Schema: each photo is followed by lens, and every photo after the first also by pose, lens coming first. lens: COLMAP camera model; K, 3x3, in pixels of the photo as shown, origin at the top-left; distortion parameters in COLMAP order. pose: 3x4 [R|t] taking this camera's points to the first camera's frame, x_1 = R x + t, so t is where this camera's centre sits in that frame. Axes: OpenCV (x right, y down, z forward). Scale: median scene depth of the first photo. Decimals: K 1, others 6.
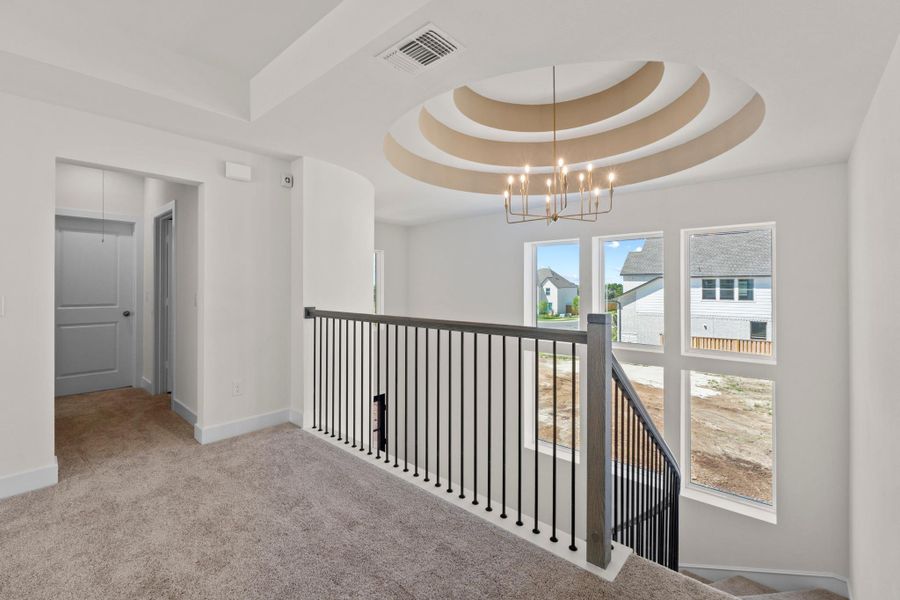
lens RADIAL K [[387.9, 0, 448.5], [0, 387.9, 282.7], [0, 0, 1]] dist [-0.003504, -0.000525]
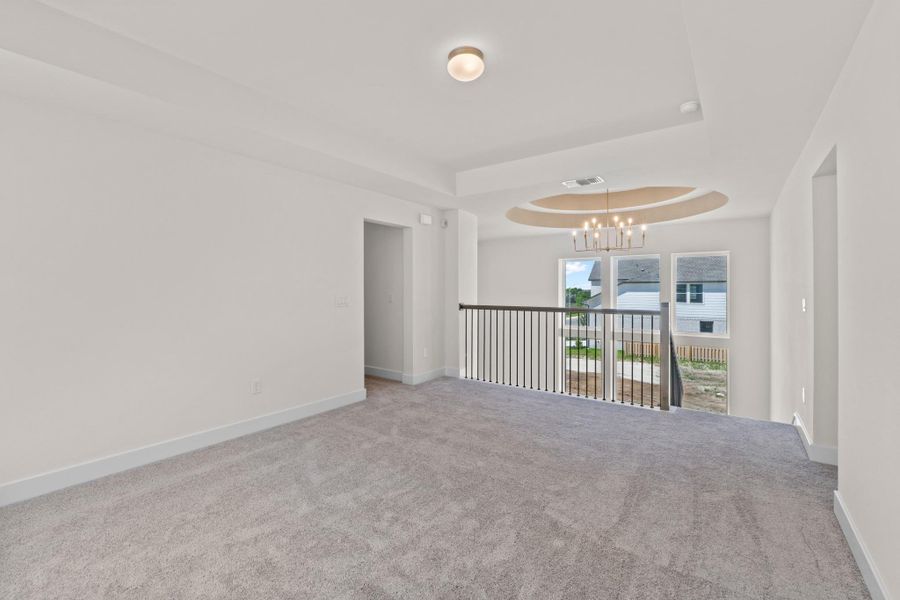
lens RADIAL K [[387.6, 0, 449.6], [0, 387.6, 287.8], [0, 0, 1]] dist [-0.000322, -0.000047]
pose [[0.995349, 0.001584, 0.096326, -0.332796], [-0.001860, 0.999994, 0.002770, -0.003020], [-0.096321, -0.002937, 0.995346, -0.350325]]
